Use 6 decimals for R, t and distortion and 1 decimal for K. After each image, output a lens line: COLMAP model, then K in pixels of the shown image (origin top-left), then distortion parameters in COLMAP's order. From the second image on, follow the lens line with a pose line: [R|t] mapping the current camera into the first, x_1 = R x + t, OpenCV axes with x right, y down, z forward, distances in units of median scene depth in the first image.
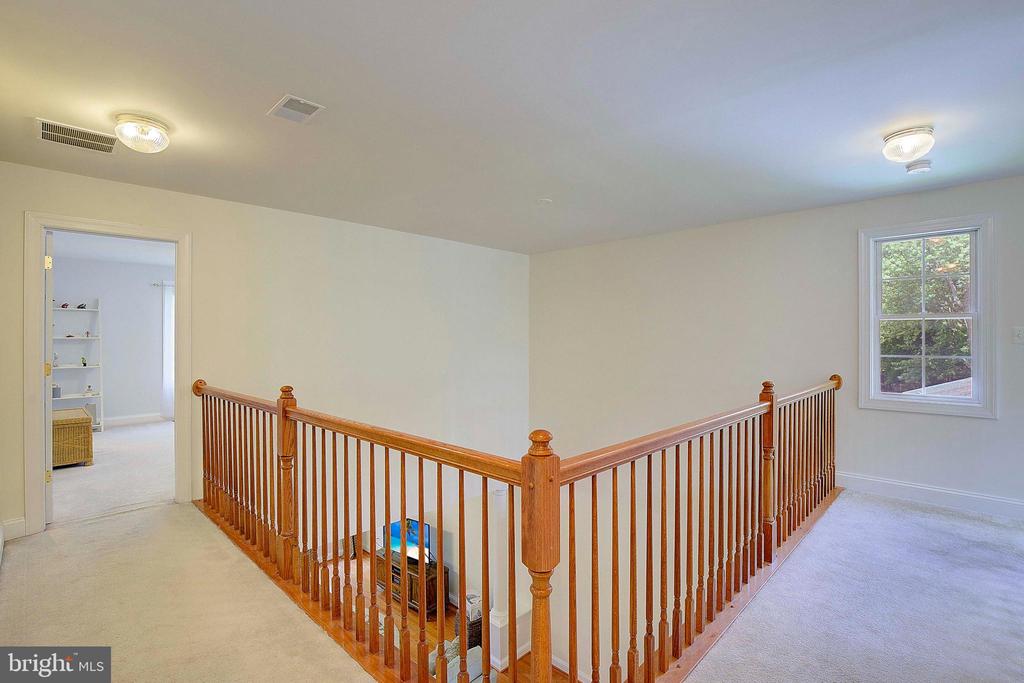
lens RADIAL K [[478.0, 0, 504.9], [0, 478.0, 344.5], [0, 0, 1]] dist [0.002021, -0.000221]
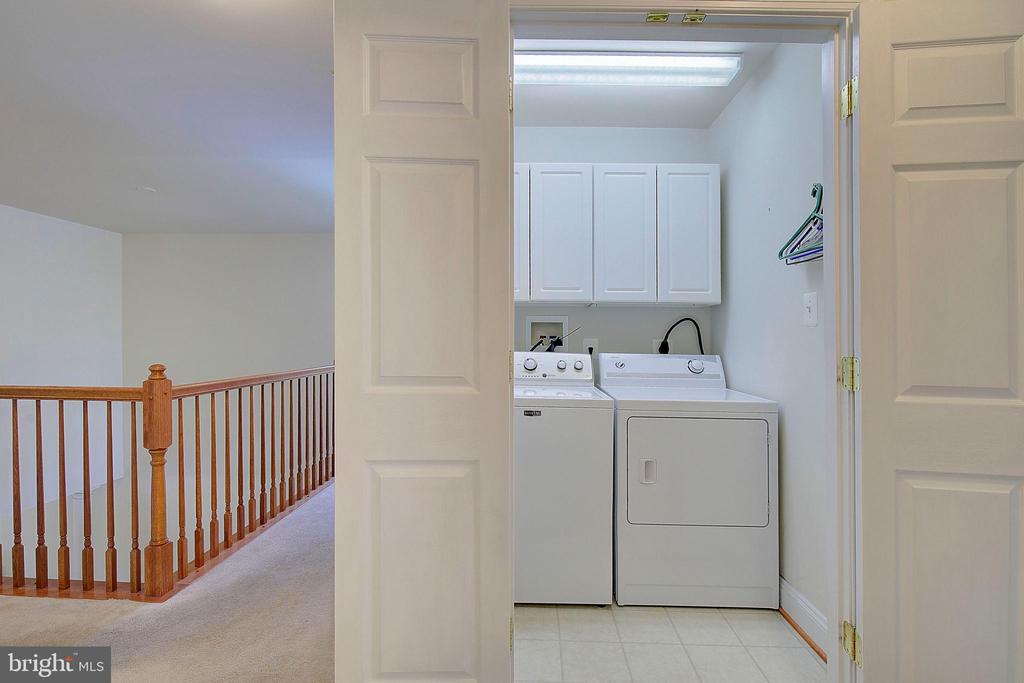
lens RADIAL K [[478.0, 0, 511.2], [0, 478.0, 345.6], [0, 0, 1]] dist [0.002021, -0.000221]
pose [[0.735112, -0.003888, 0.677935, -0.136788], [-0.000966, 0.999977, 0.006782, 0.098210], [-0.677945, -0.005640, 0.735091, -0.964278]]
